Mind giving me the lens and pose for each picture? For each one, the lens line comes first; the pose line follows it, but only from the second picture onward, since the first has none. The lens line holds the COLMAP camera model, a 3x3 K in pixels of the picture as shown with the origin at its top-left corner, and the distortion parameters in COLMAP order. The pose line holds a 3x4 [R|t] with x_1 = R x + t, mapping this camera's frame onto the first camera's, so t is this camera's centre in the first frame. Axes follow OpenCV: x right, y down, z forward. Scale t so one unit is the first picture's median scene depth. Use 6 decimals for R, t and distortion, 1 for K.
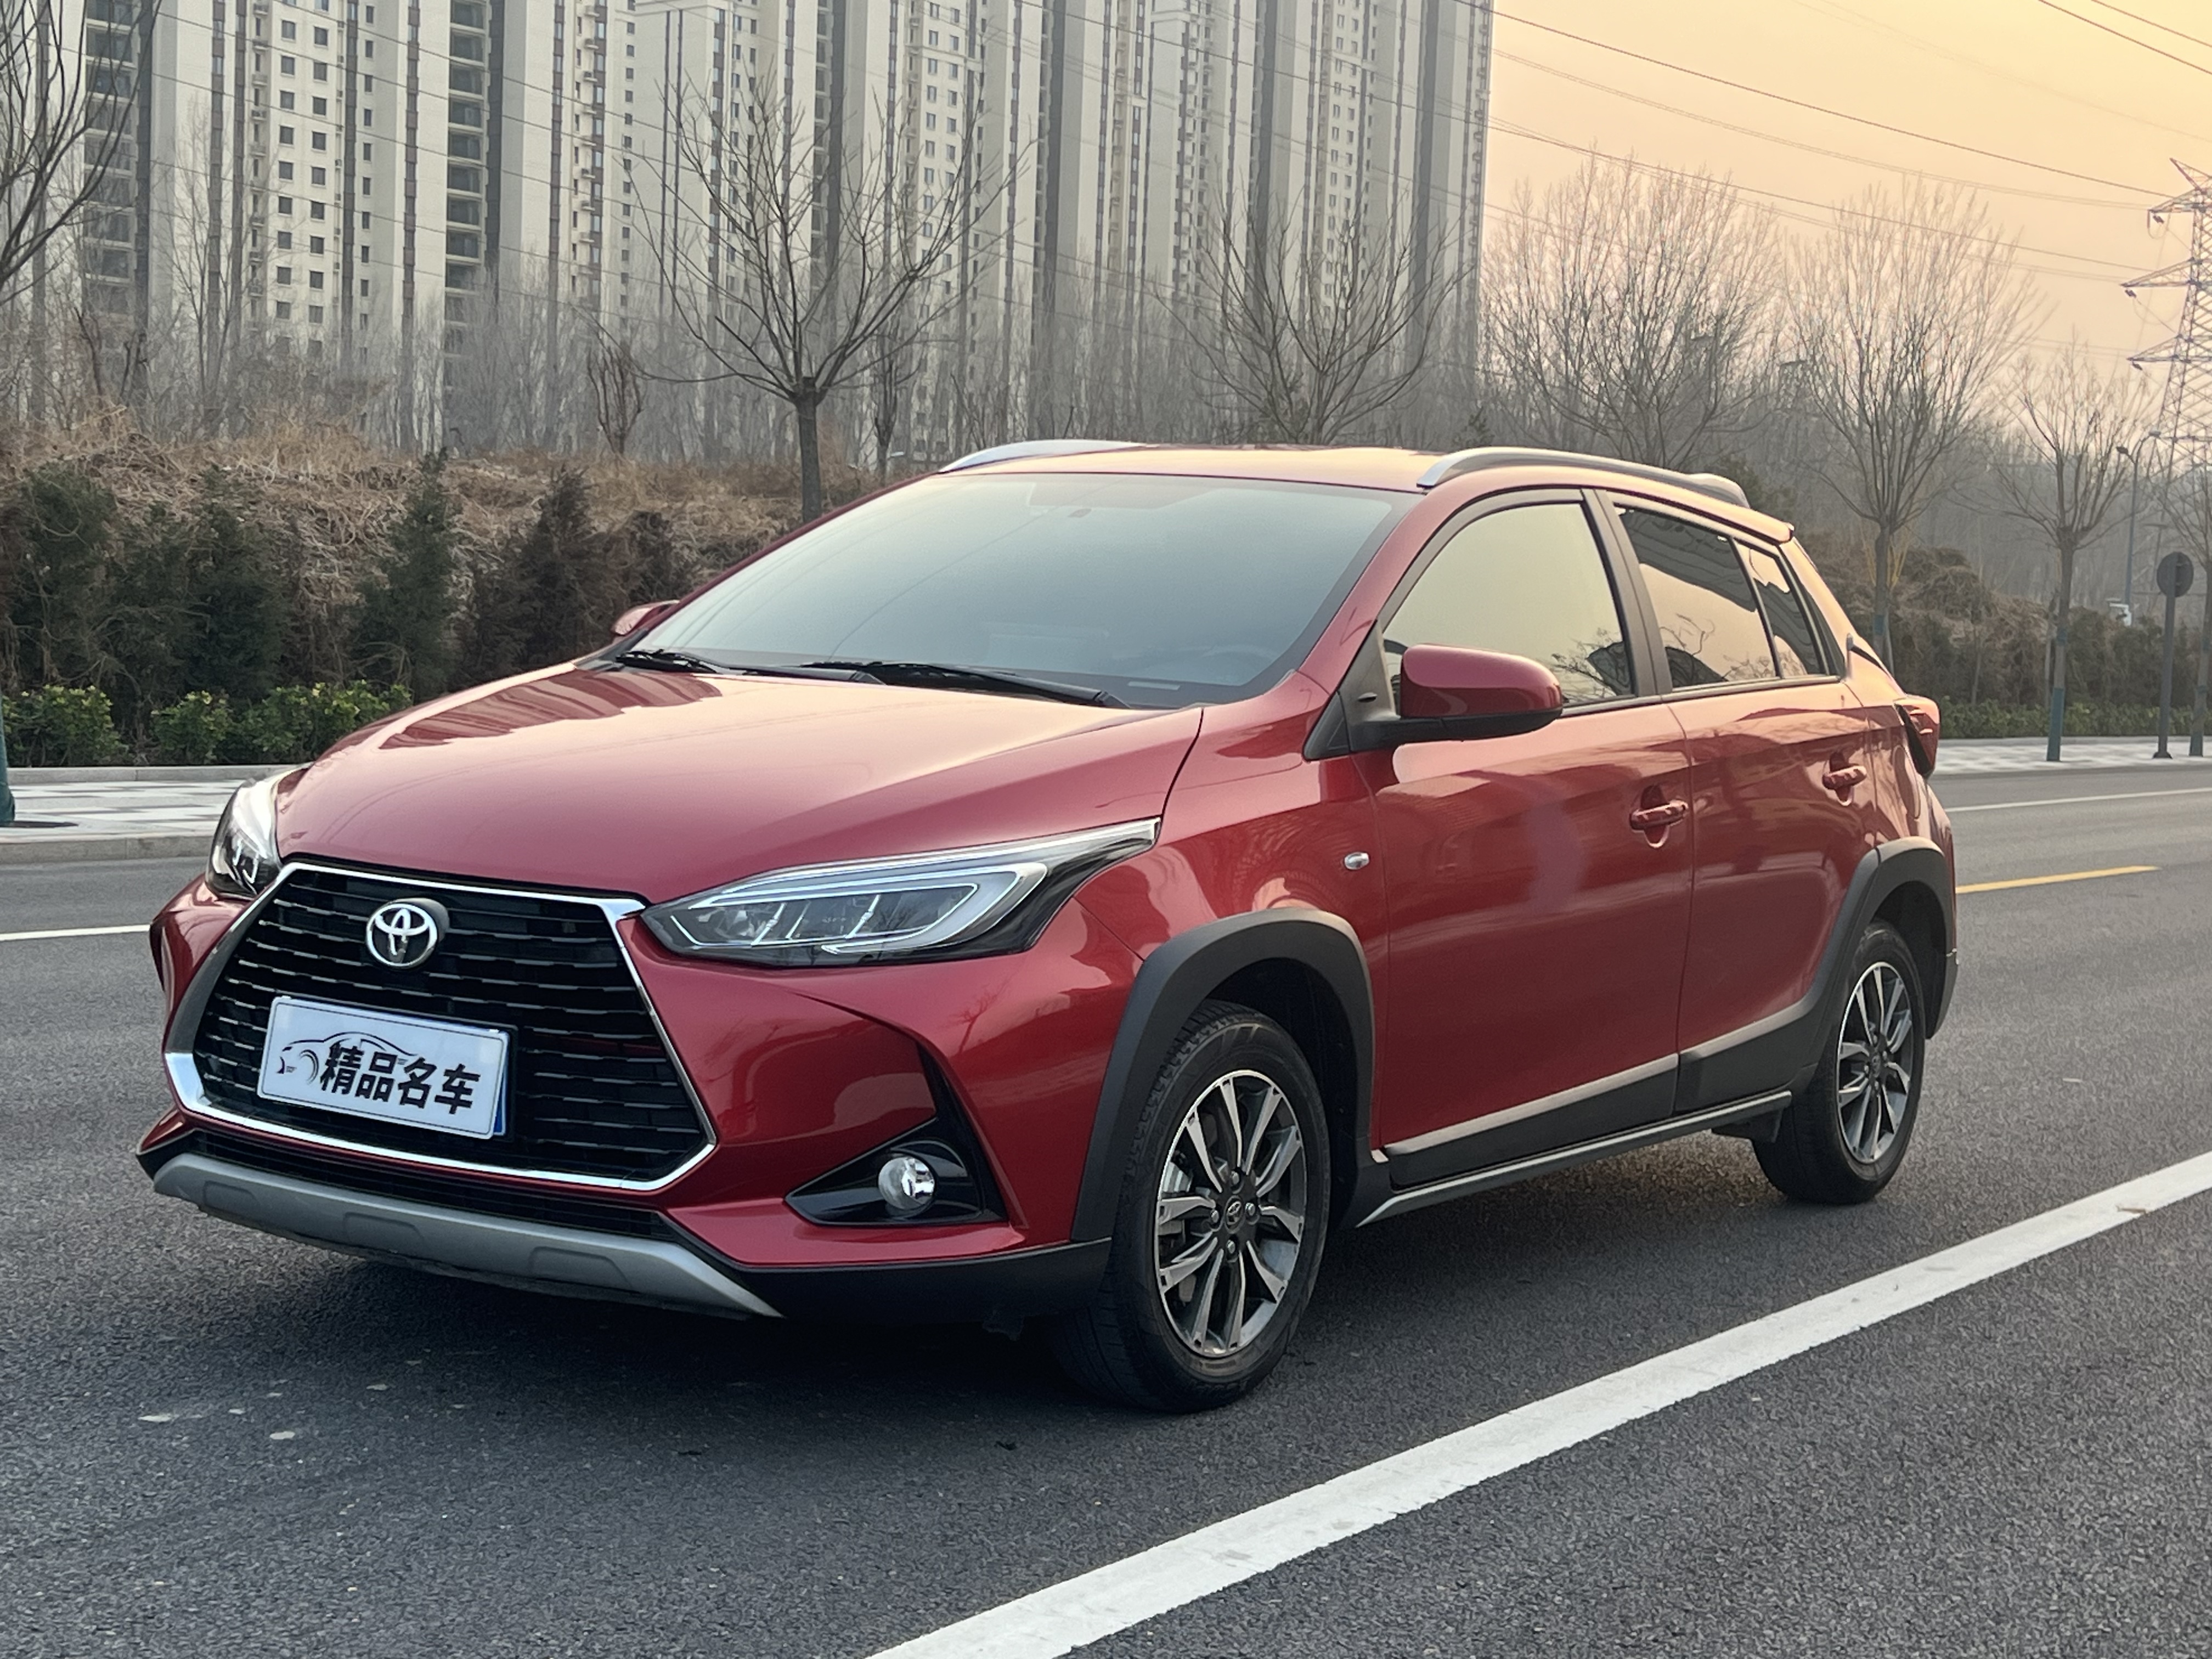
lens RADIAL K [[3317.7, 0, 1073.4], [0, 3317.7, 825.7], [0, 0, 1]] dist [0.241181, -0.950052]
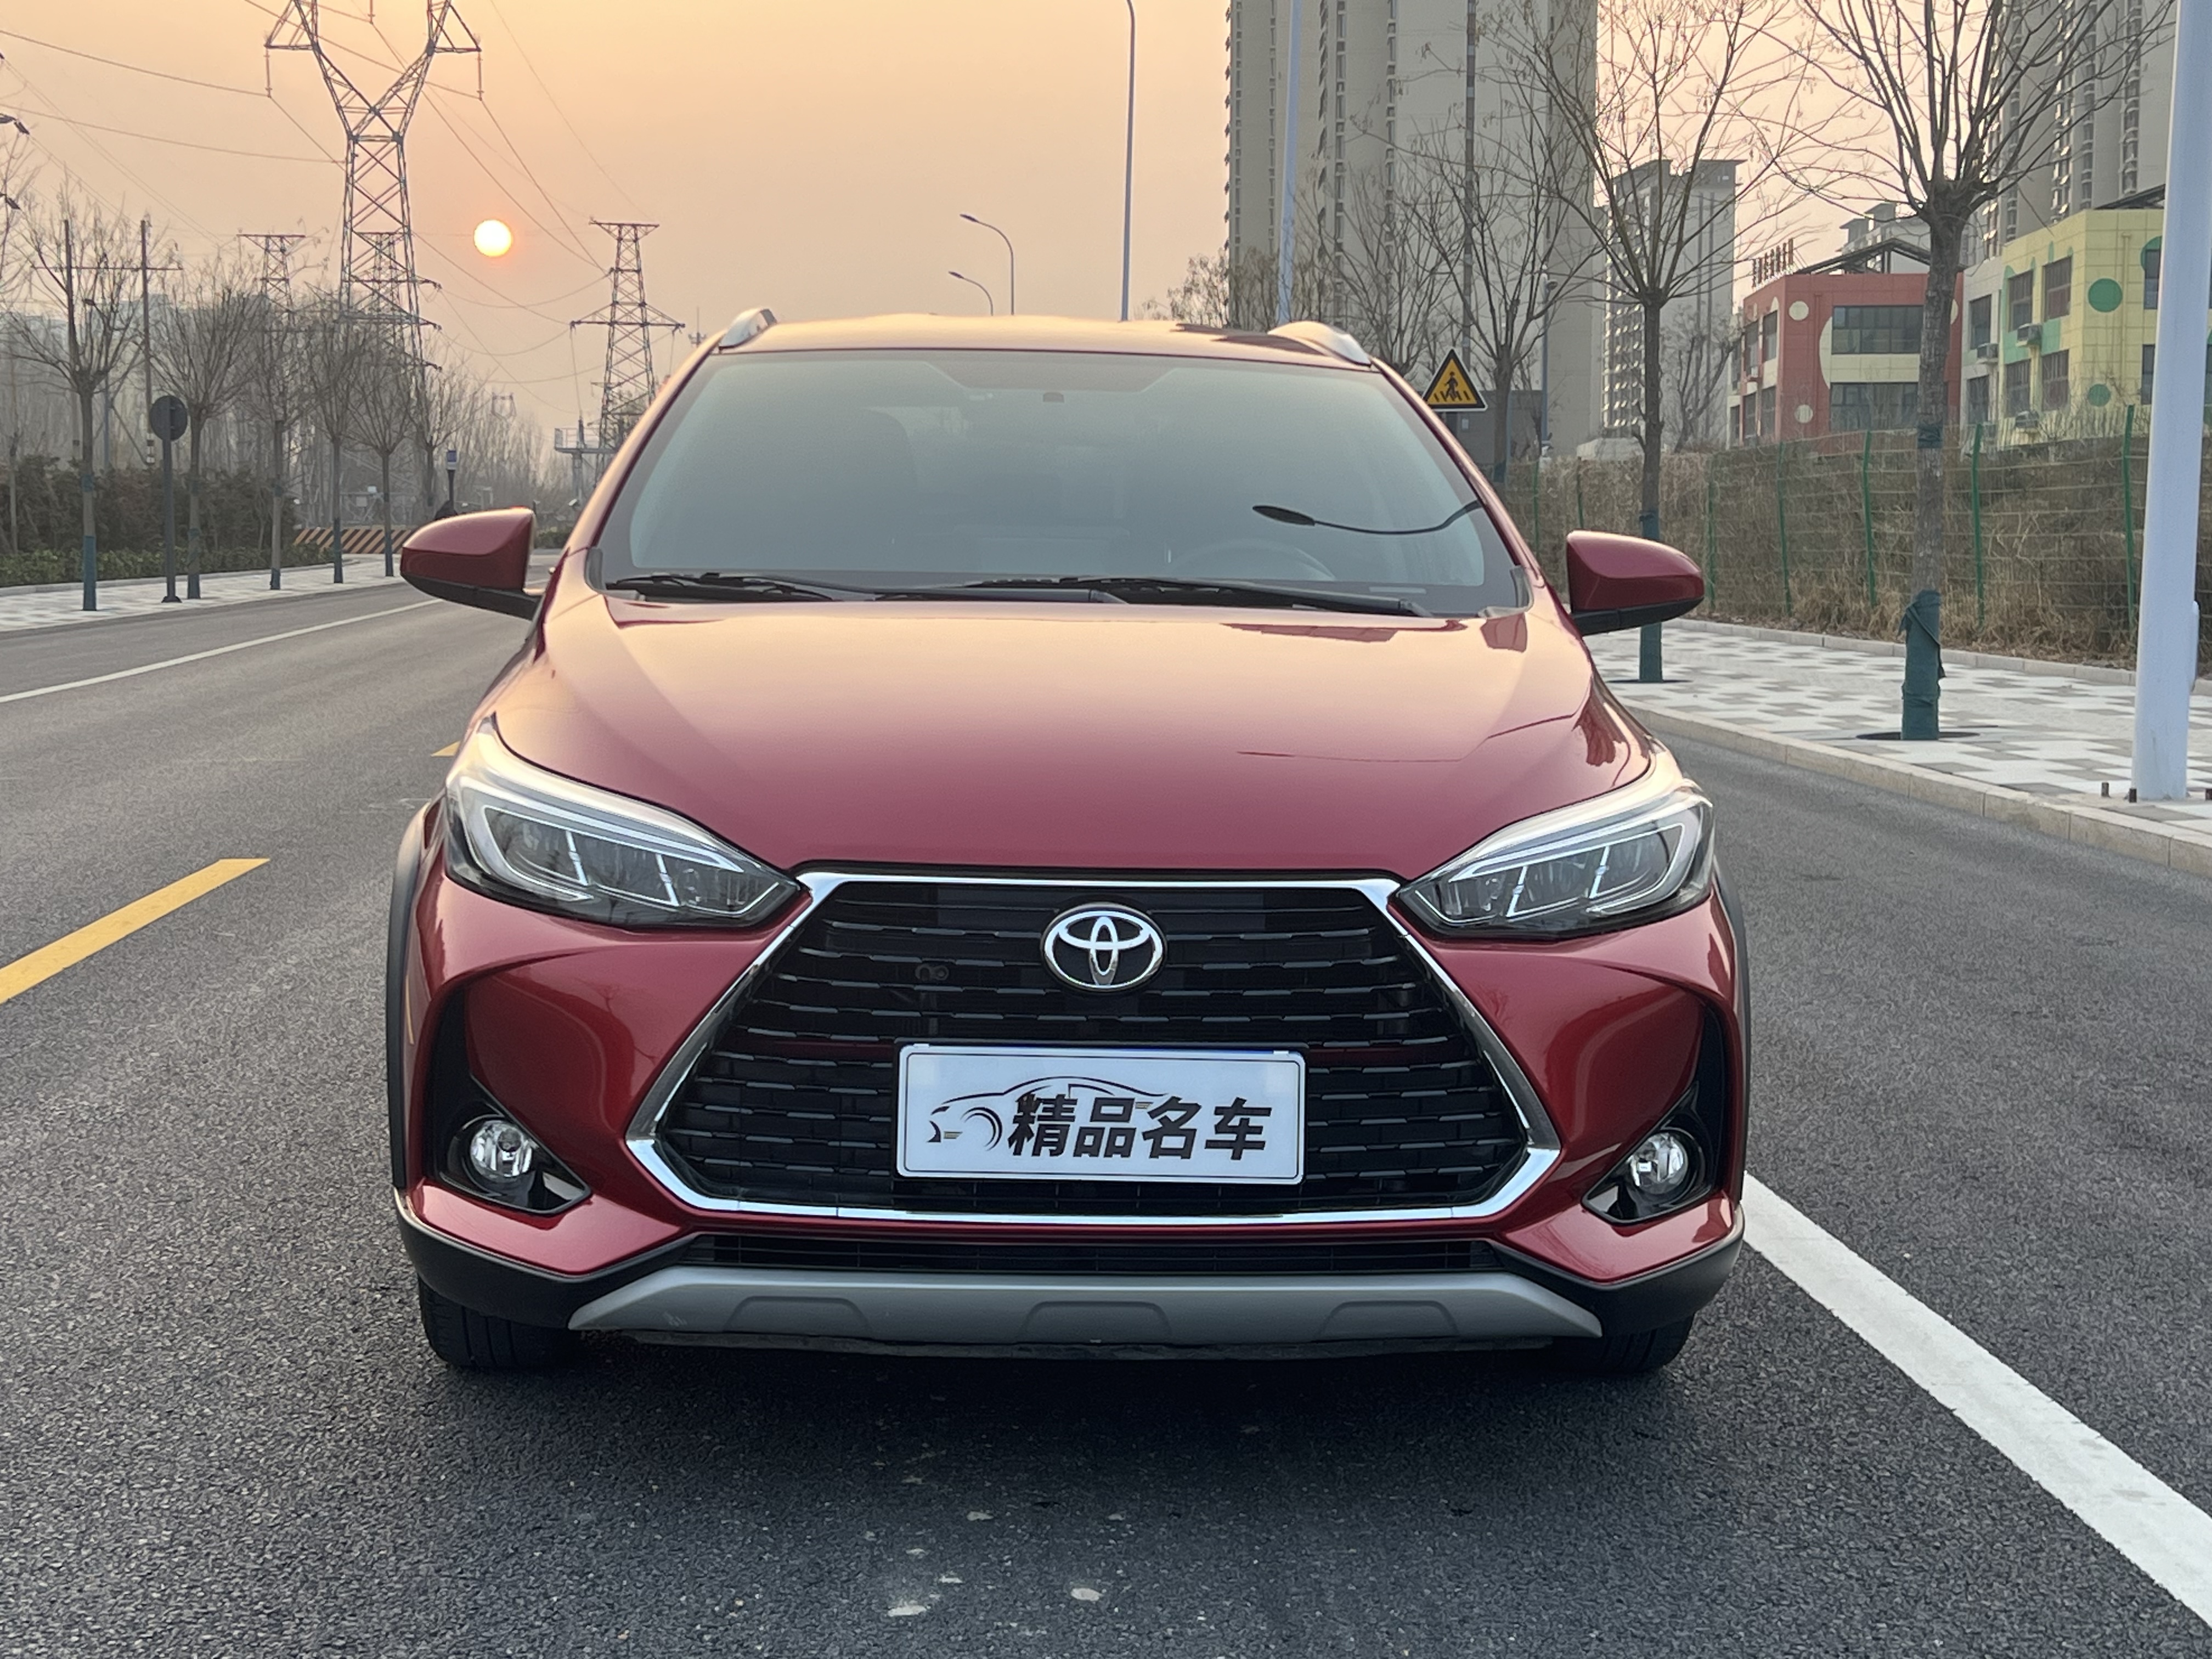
lens RADIAL K [[3317.7, 0, 1073.4], [0, 3317.7, 825.7], [0, 0, 1]] dist [0.241181, -0.950052]
pose [[0.793538, -0.087559, 0.602189, -0.688635], [0.058786, 0.995996, 0.067353, -0.051406], [-0.605675, -0.018047, 0.795507, 0.373410]]
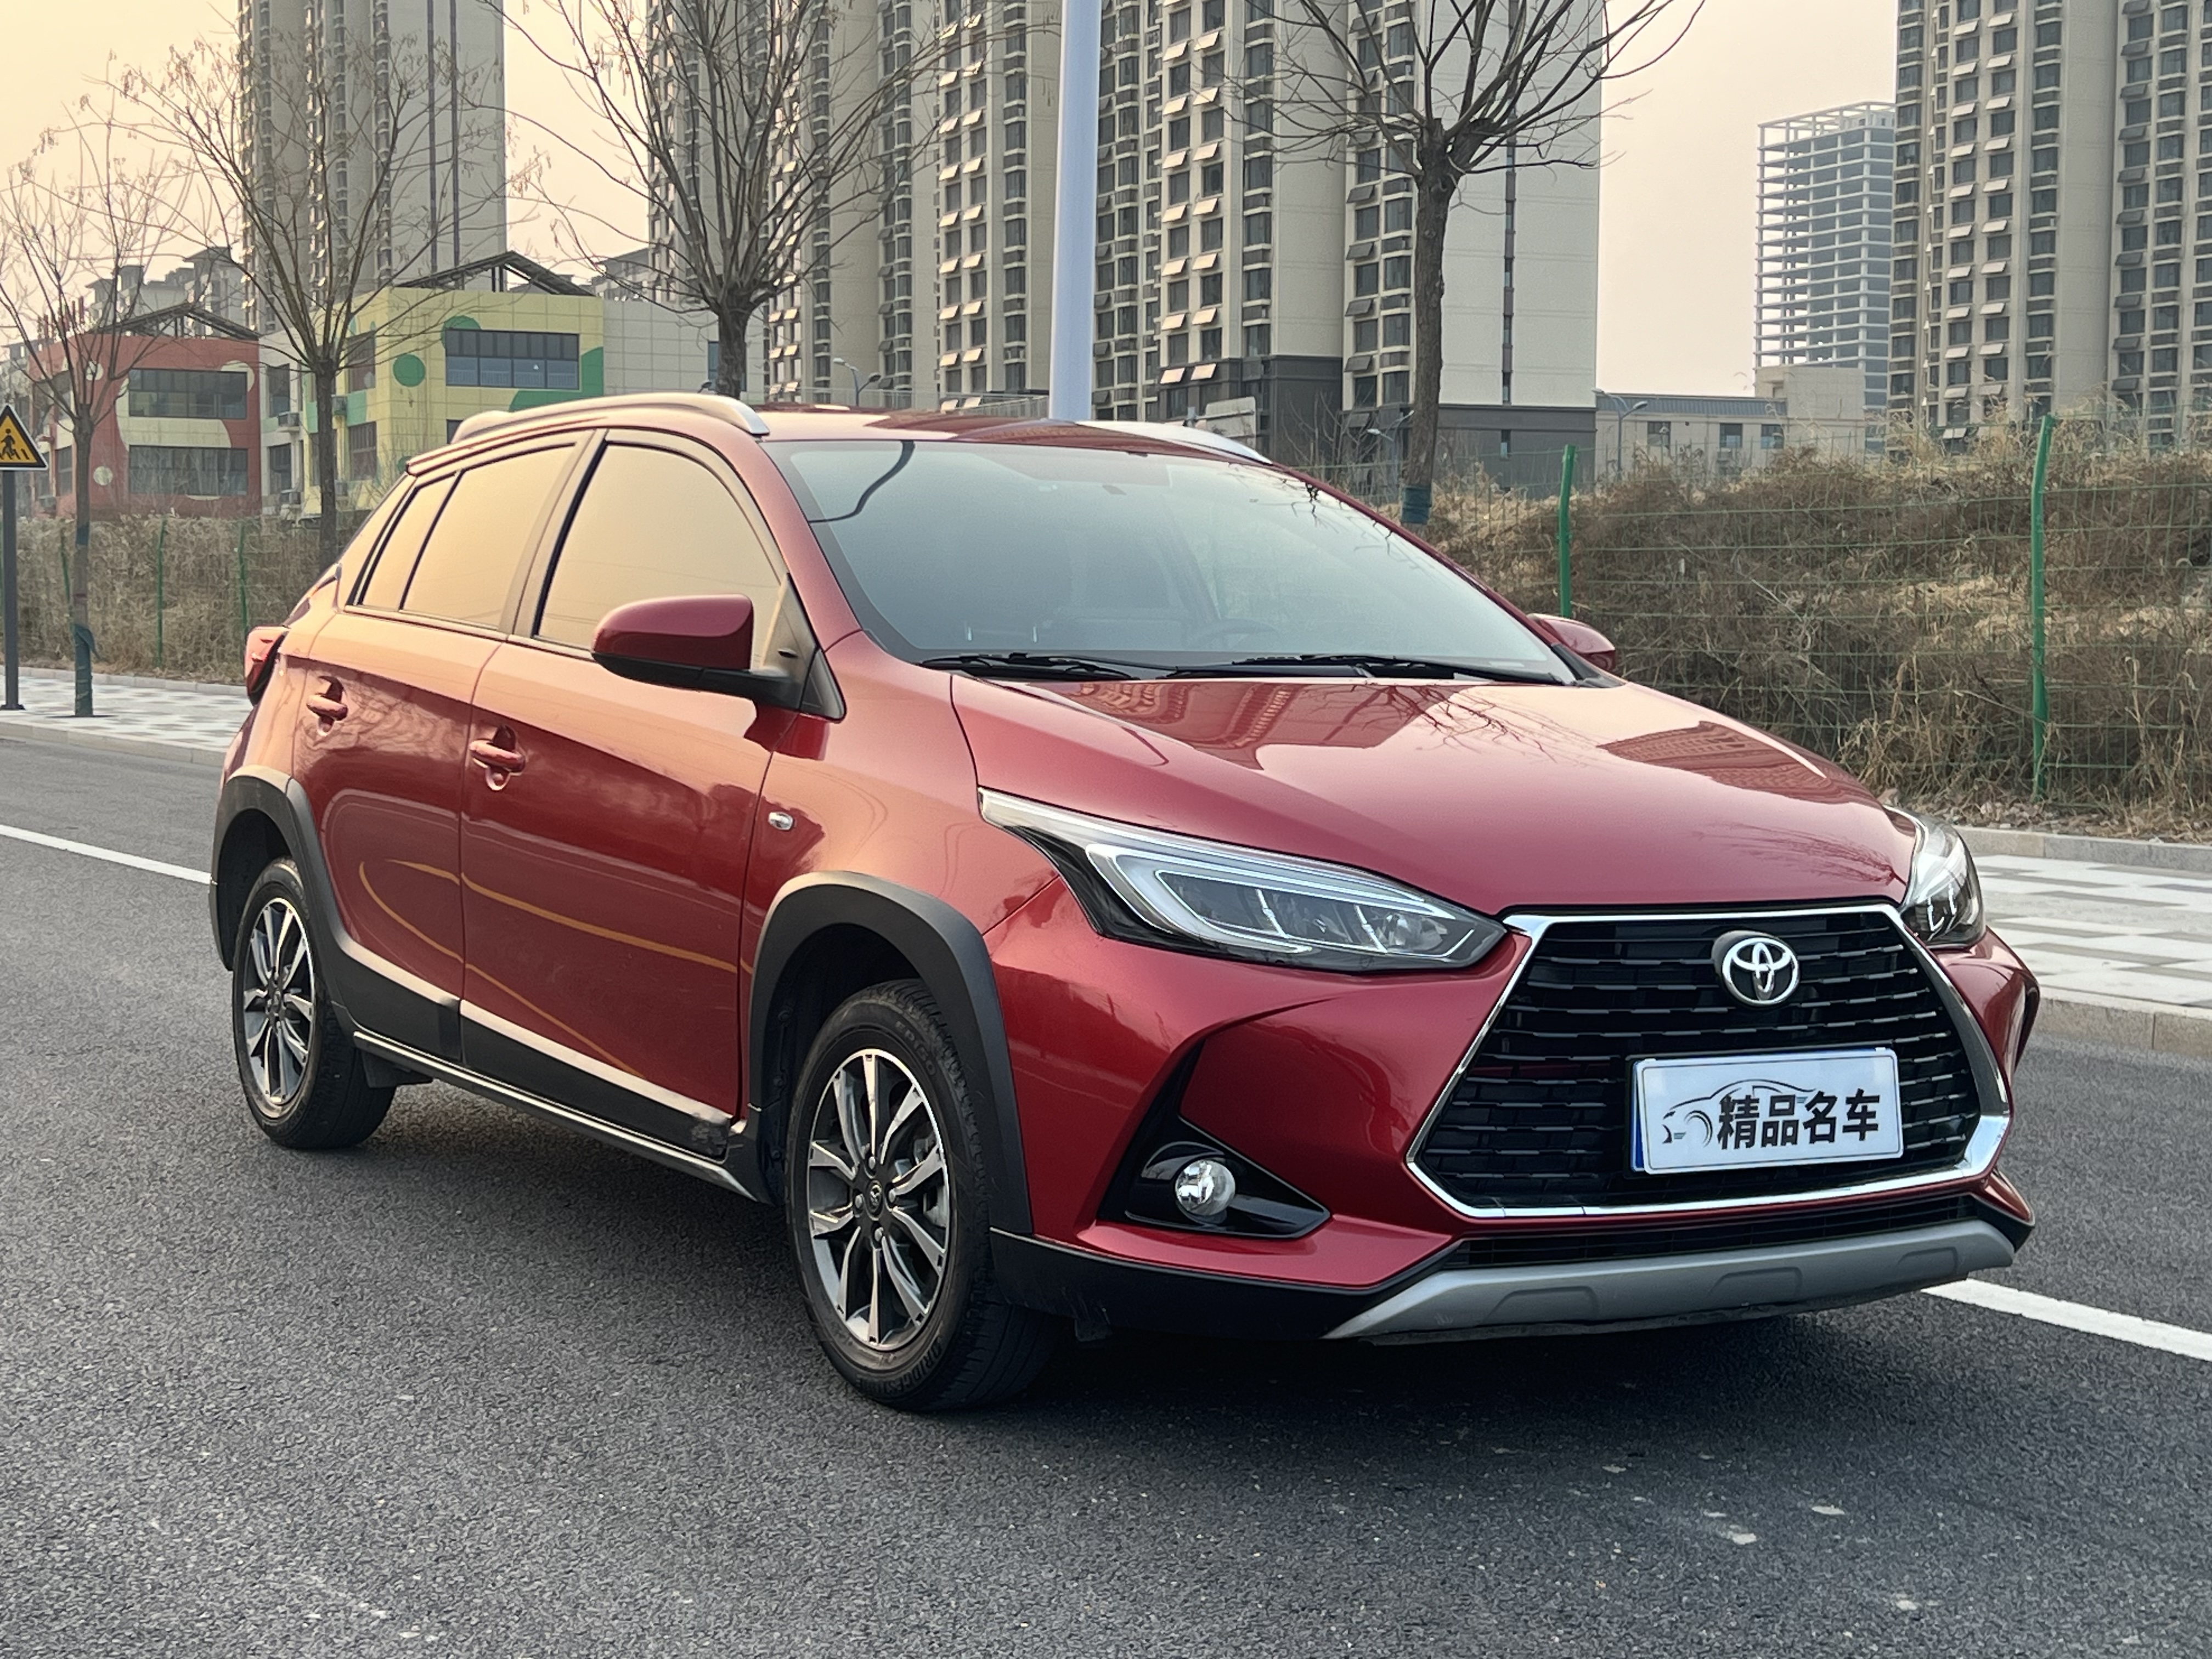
lens RADIAL K [[3317.7, 0, 1073.4], [0, 3317.7, 825.7], [0, 0, 1]] dist [0.241181, -0.950052]
pose [[0.412223, -0.094539, 0.906165, -1.144706], [0.057941, 0.995309, 0.077481, -0.093671], [-0.909239, 0.020564, 0.415767, 0.787294]]
